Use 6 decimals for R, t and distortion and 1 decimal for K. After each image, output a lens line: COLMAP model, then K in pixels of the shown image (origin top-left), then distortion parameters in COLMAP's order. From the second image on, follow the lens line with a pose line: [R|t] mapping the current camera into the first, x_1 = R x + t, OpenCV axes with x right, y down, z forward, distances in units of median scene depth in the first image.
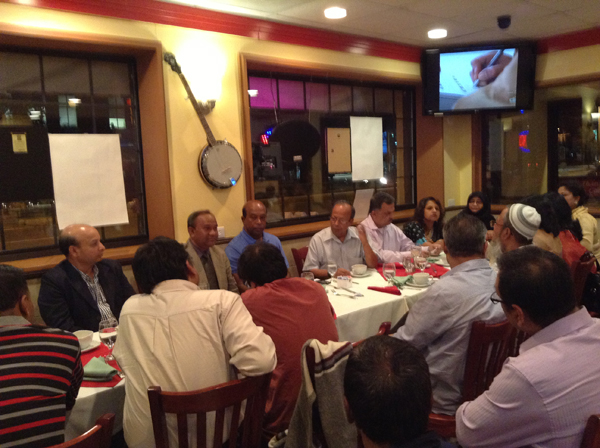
lens RADIAL K [[542.2, 0, 300.0], [0, 542.2, 224.0], [0, 0, 1]] dist [0.133925, -0.265384]
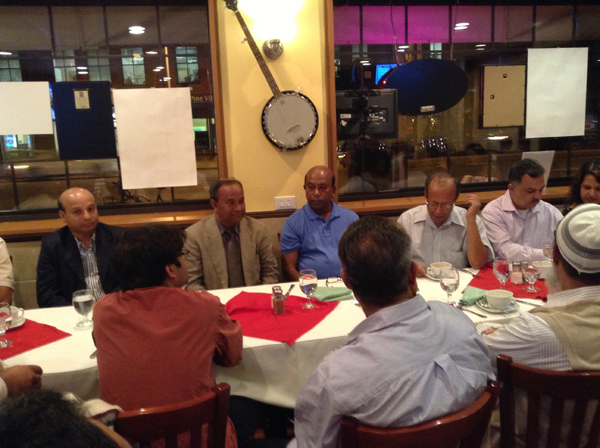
lens RADIAL K [[542.2, 0, 300.0], [0, 542.2, 224.0], [0, 0, 1]] dist [0.133925, -0.265384]
pose [[0.866387, 0.094293, -0.490390, 0.293249], [-0.045888, 0.992889, 0.109842, -0.045589], [0.497260, -0.072663, 0.864553, 0.286362]]
